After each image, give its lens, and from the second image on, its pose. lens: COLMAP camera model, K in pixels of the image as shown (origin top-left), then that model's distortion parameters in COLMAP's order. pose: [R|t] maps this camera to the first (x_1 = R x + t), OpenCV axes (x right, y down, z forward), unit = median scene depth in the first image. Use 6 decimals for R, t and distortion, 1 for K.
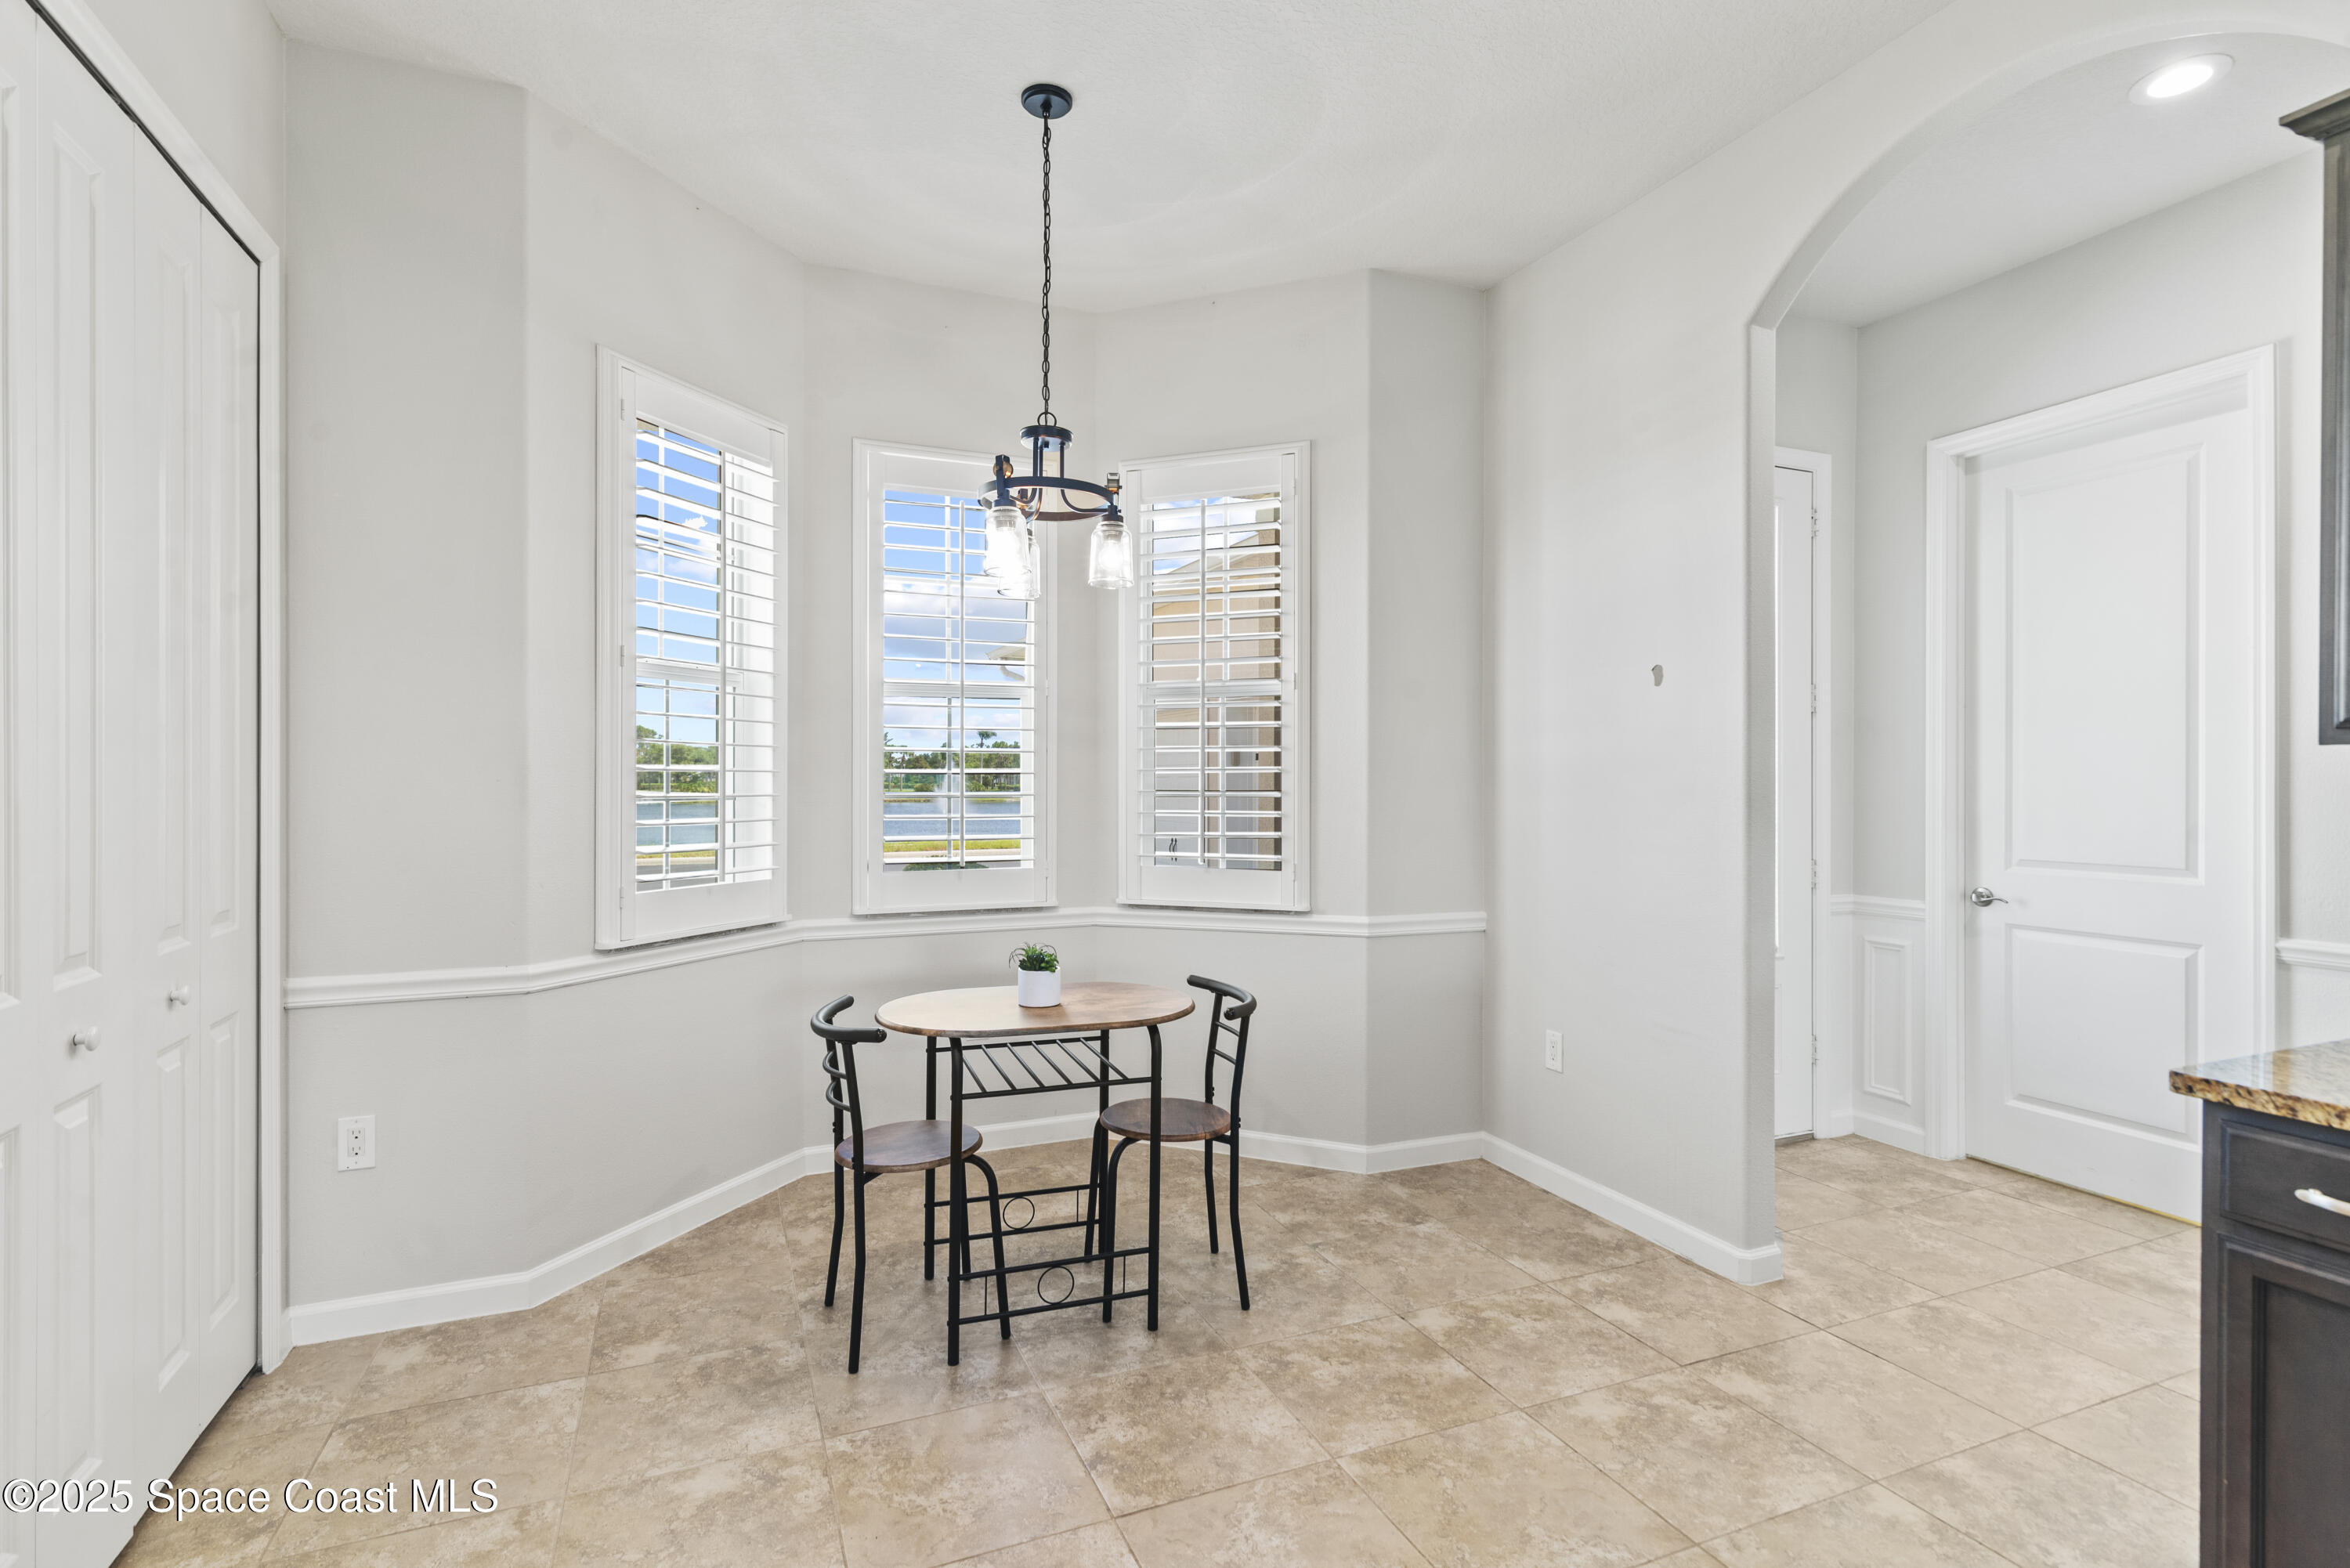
lens RADIAL K [[1126.8, 0, 1176.3], [0, 1126.8, 784.3], [0, 0, 1]] dist [-0.000890, 0.000806]
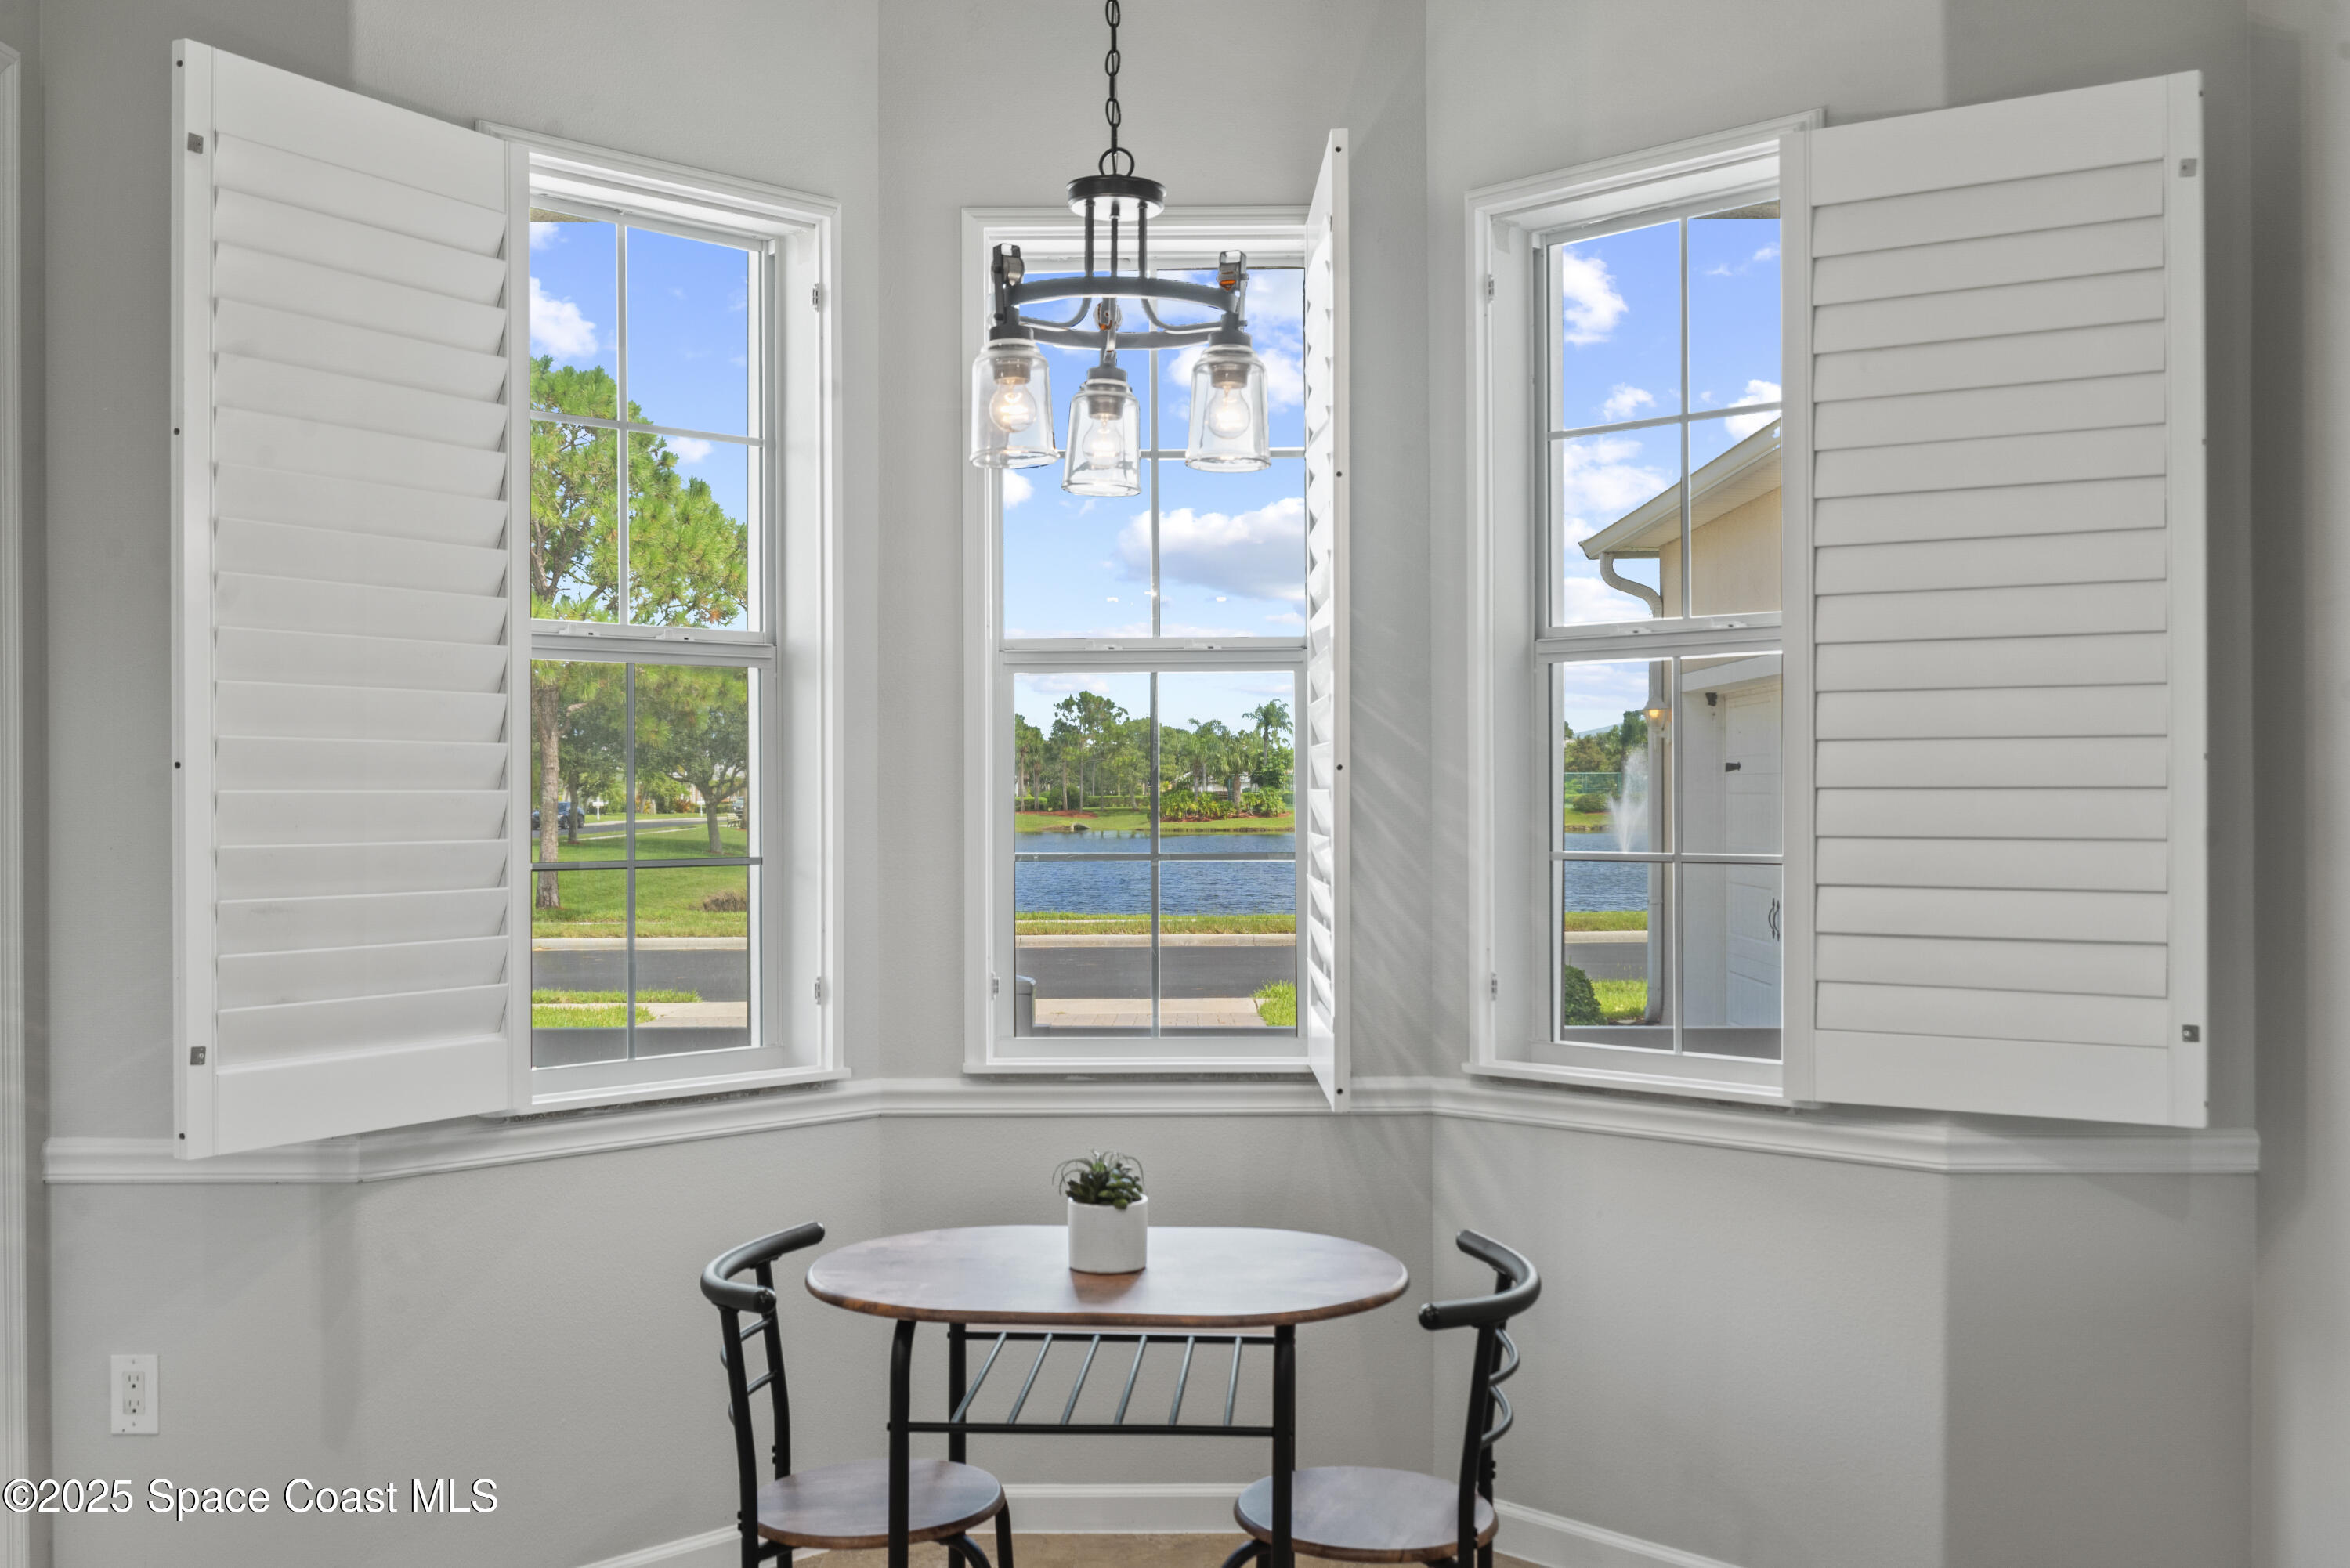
lens RADIAL K [[2258.7, 0, 1192.3], [0, 2258.7, 802.1], [0, 0, 1]] dist [-0.023809, 0.000000]
pose [[0.920589, -0.000841, -0.390532, 0.328410], [0.002742, 0.999987, 0.004311, -0.028387], [0.390523, -0.005039, 0.920579, 0.039244]]
